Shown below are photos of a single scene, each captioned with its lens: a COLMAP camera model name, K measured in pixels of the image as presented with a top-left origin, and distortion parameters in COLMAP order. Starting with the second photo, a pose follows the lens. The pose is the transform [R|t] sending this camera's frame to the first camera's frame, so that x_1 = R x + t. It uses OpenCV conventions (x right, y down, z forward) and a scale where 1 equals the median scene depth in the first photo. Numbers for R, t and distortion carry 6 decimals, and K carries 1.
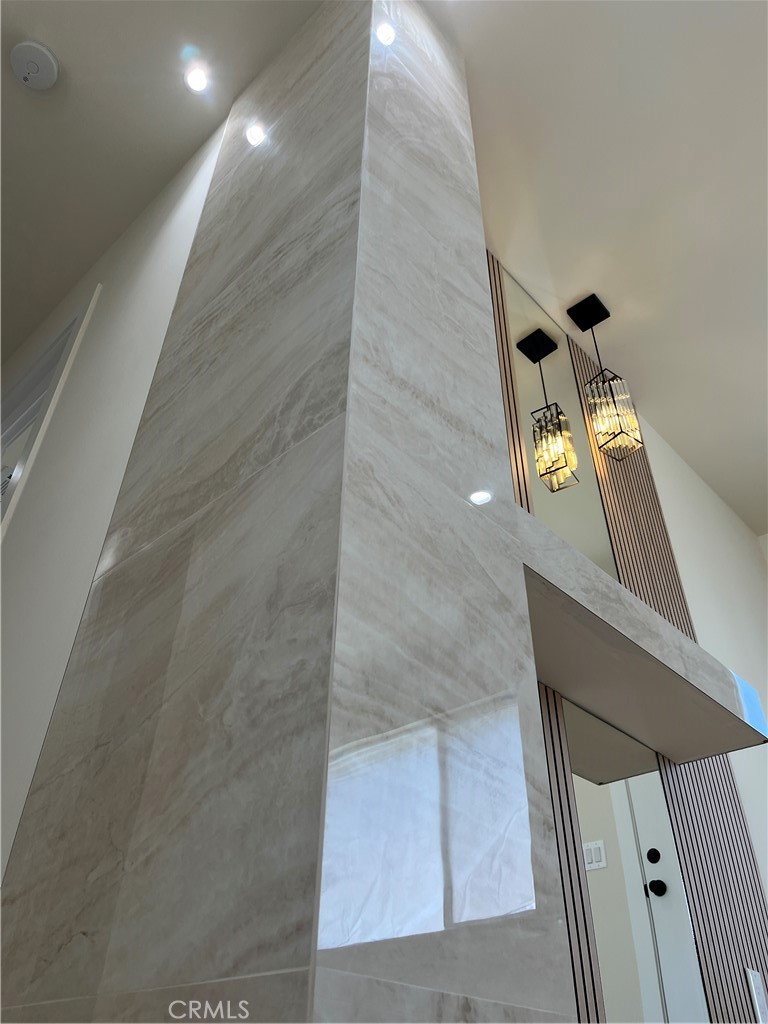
lens RADIAL K [[792.2, 0, 393.5], [0, 792.2, 490.3], [0, 0, 1]] dist [0.051763, -0.074743]
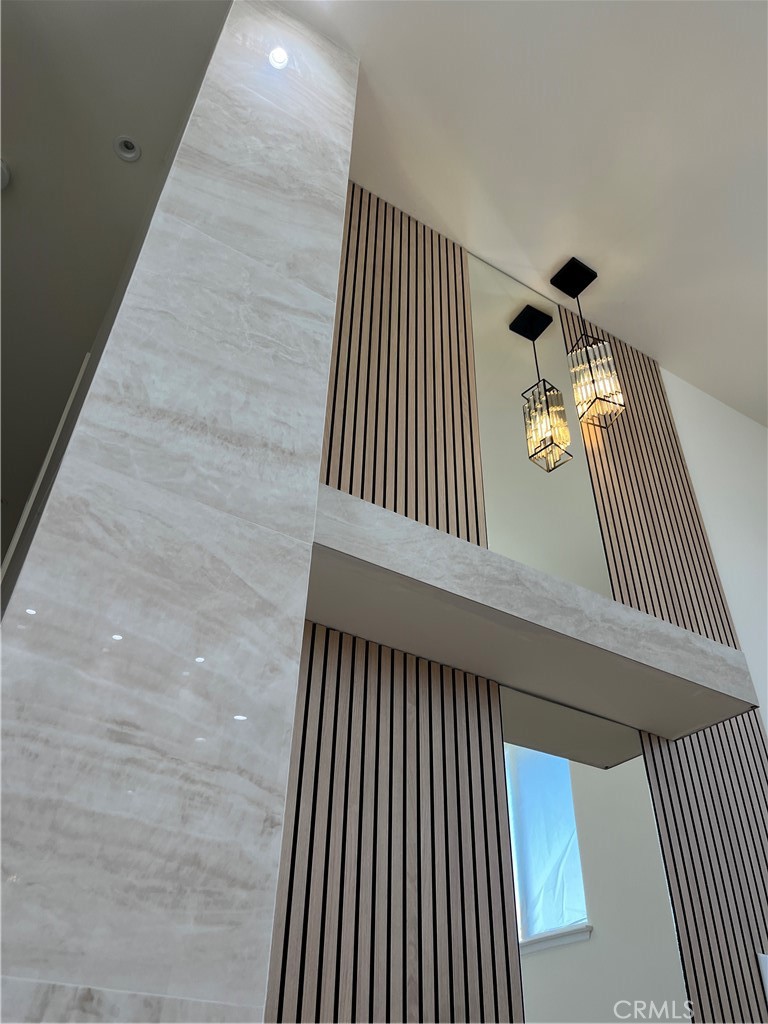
lens RADIAL K [[792.2, 0, 384.5], [0, 792.2, 507.1], [0, 0, 1]] dist [0.051763, -0.074743]
pose [[0.963932, -0.156828, -0.215034, 0.493051], [0.159903, 0.987128, -0.003134, 0.037041], [0.212757, -0.031364, 0.976602, 0.033830]]
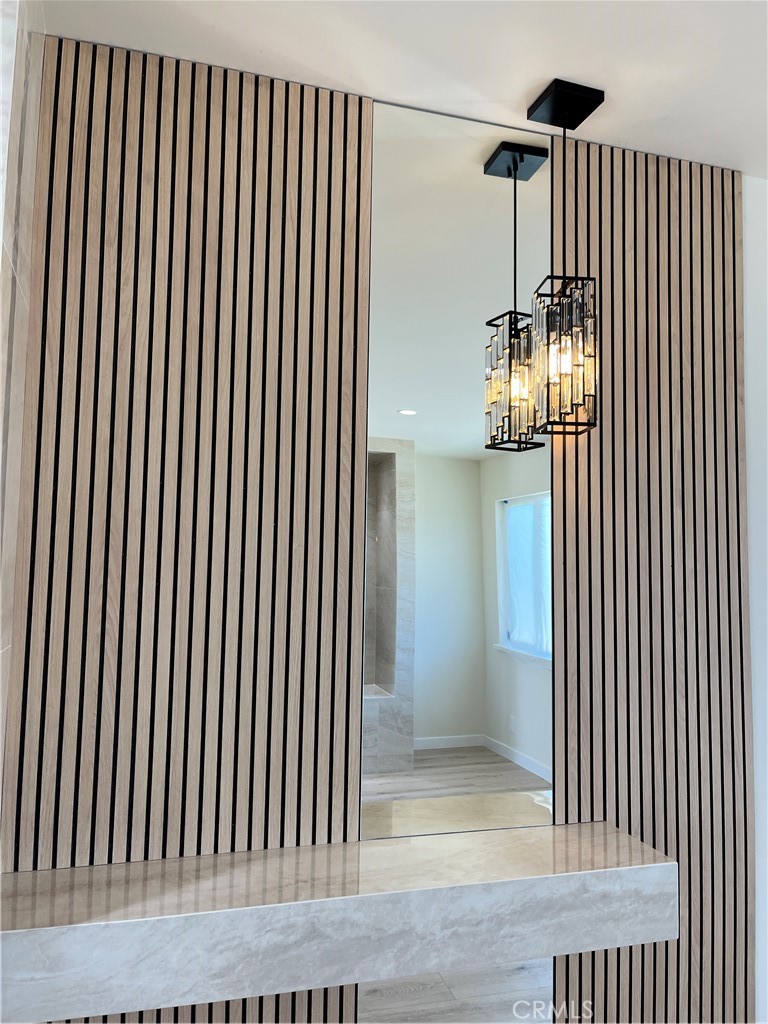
lens RADIAL K [[792.2, 0, 381.8], [0, 792.2, 511.5], [0, 0, 1]] dist [0.051763, -0.074743]
pose [[0.862362, -0.041510, -0.504588, 1.062340], [0.318373, 0.819384, 0.476705, -0.776519], [0.393663, -0.571740, 0.719821, 0.984384]]
